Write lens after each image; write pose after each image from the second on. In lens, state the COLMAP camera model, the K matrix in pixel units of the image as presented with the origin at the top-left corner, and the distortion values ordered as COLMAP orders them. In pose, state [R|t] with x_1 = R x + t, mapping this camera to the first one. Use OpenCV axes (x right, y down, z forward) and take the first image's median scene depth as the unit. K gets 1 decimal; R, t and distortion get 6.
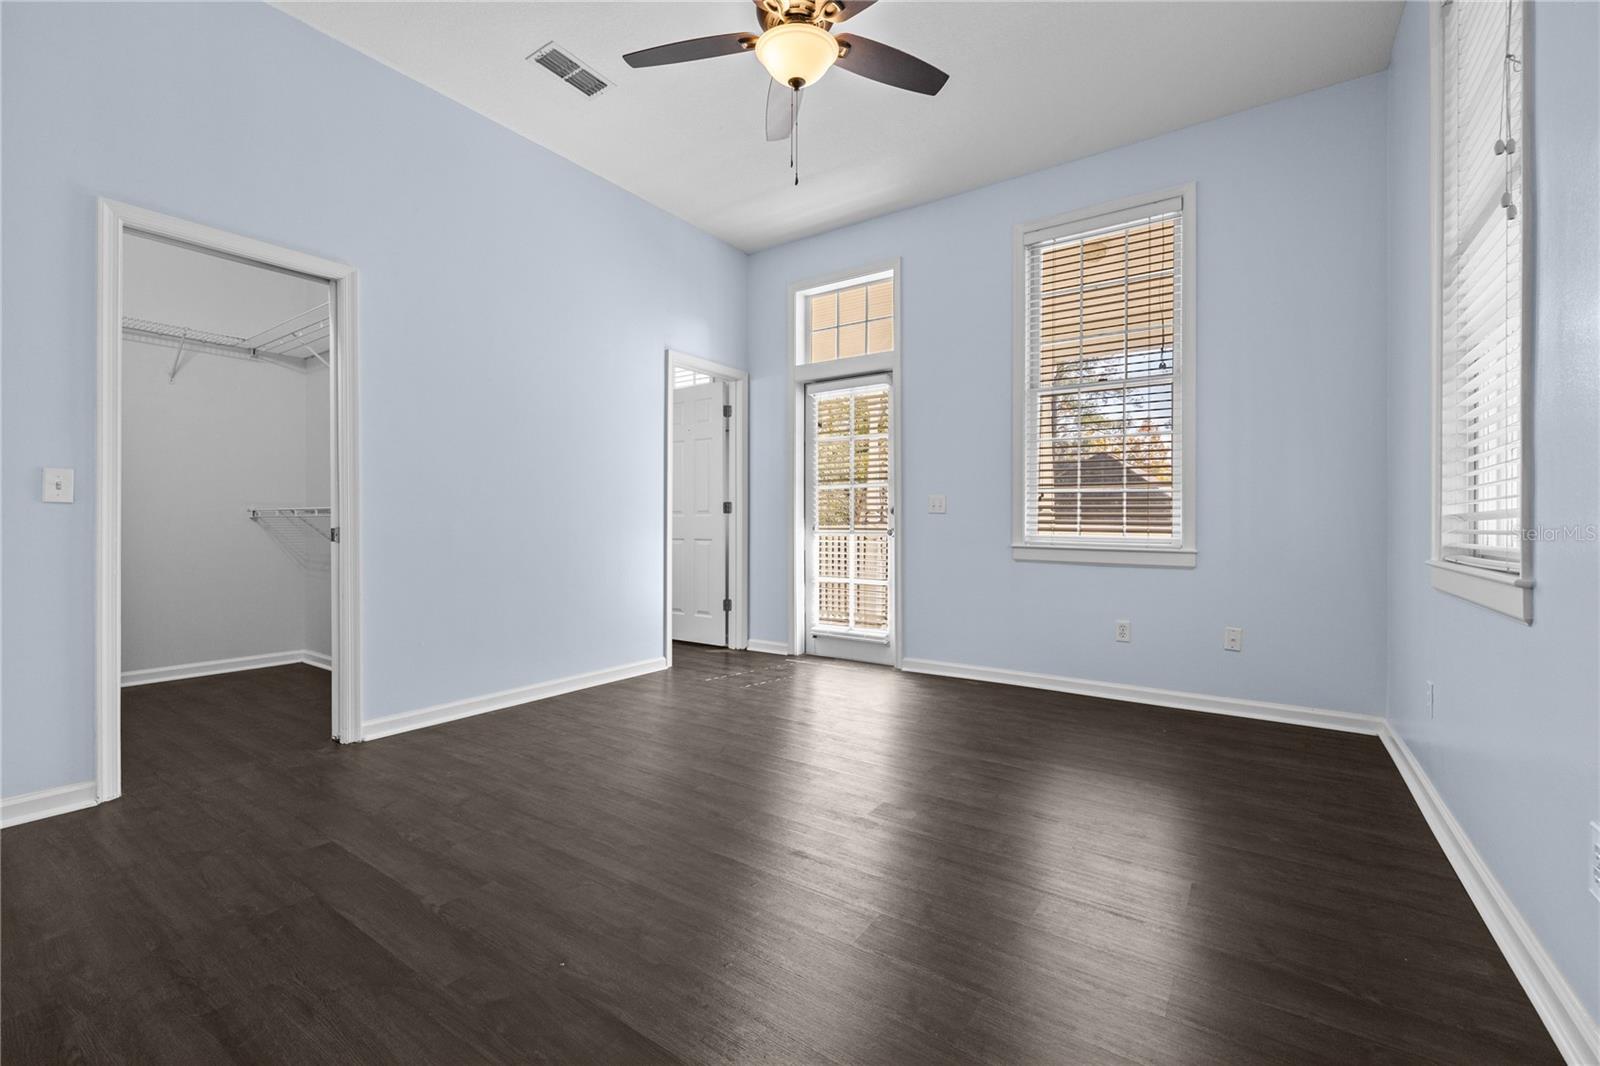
lens RADIAL K [[678.7, 0, 796.5], [0, 678.7, 525.1], [0, 0, 1]] dist [0.002564, 0.000055]
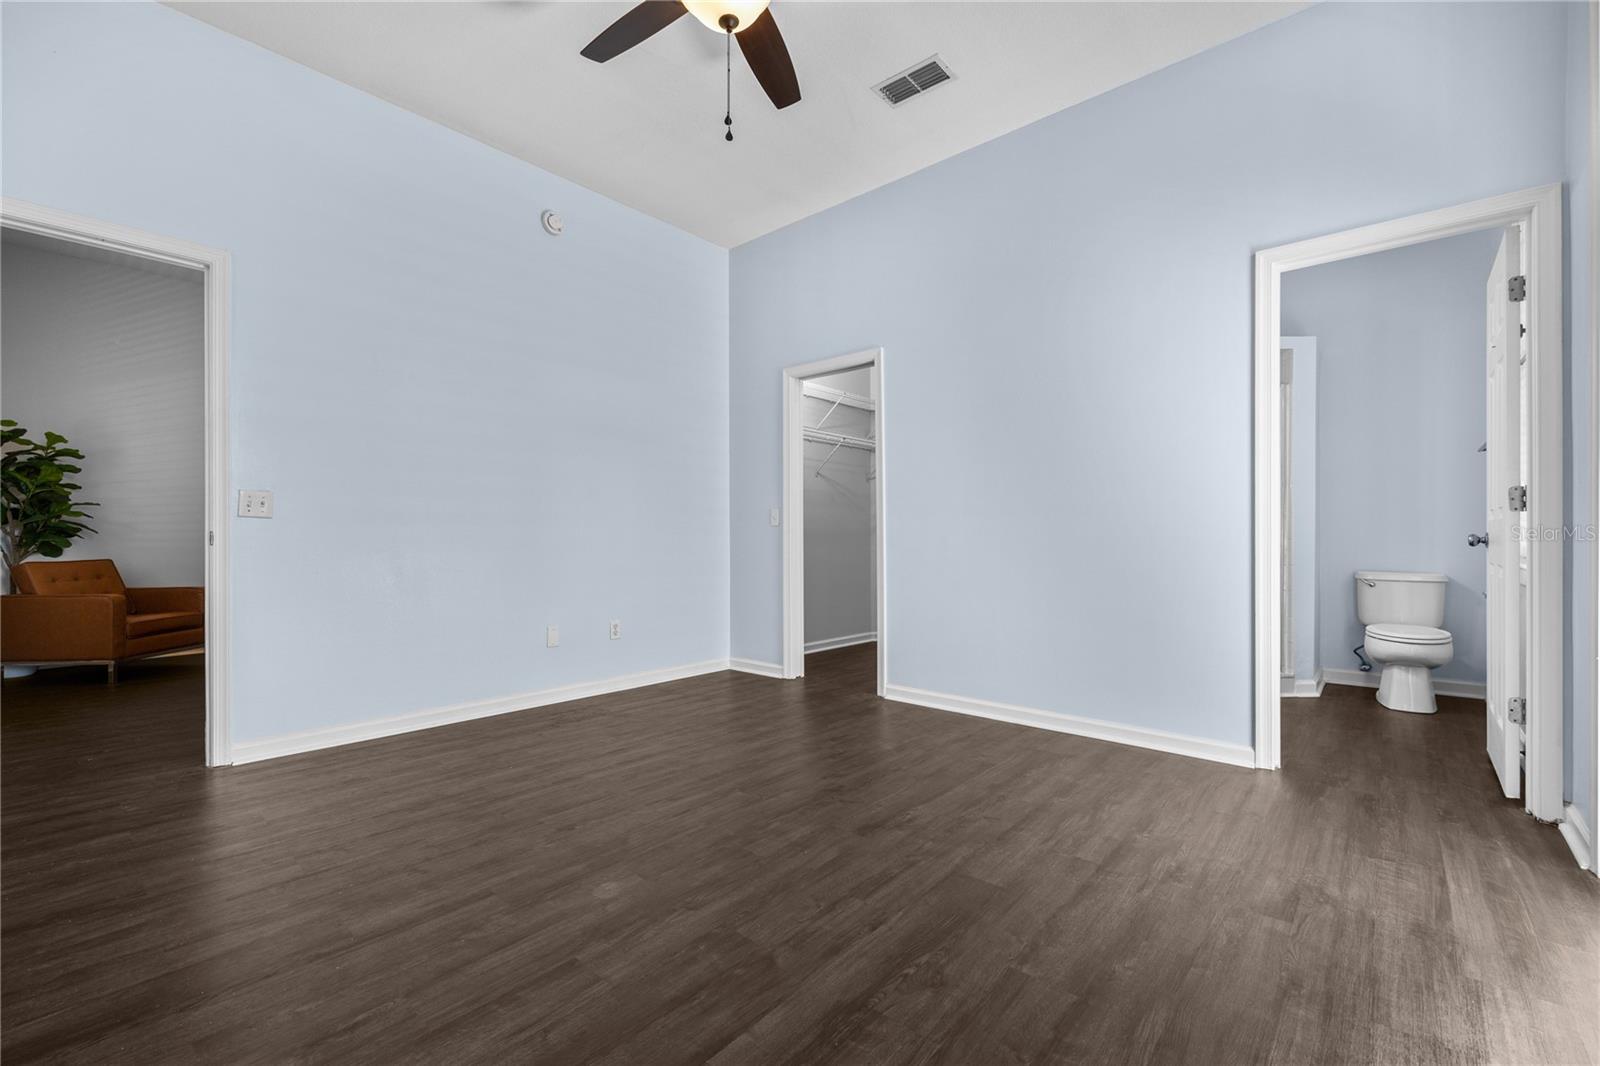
lens RADIAL K [[678.7, 0, 798.3], [0, 678.7, 539.2], [0, 0, 1]] dist [0.002564, 0.000055]
pose [[-0.113832, 0.007452, -0.993472, 0.686836], [0.003485, 0.999969, 0.007101, -0.006265], [0.993494, -0.002654, -0.113854, 0.950788]]
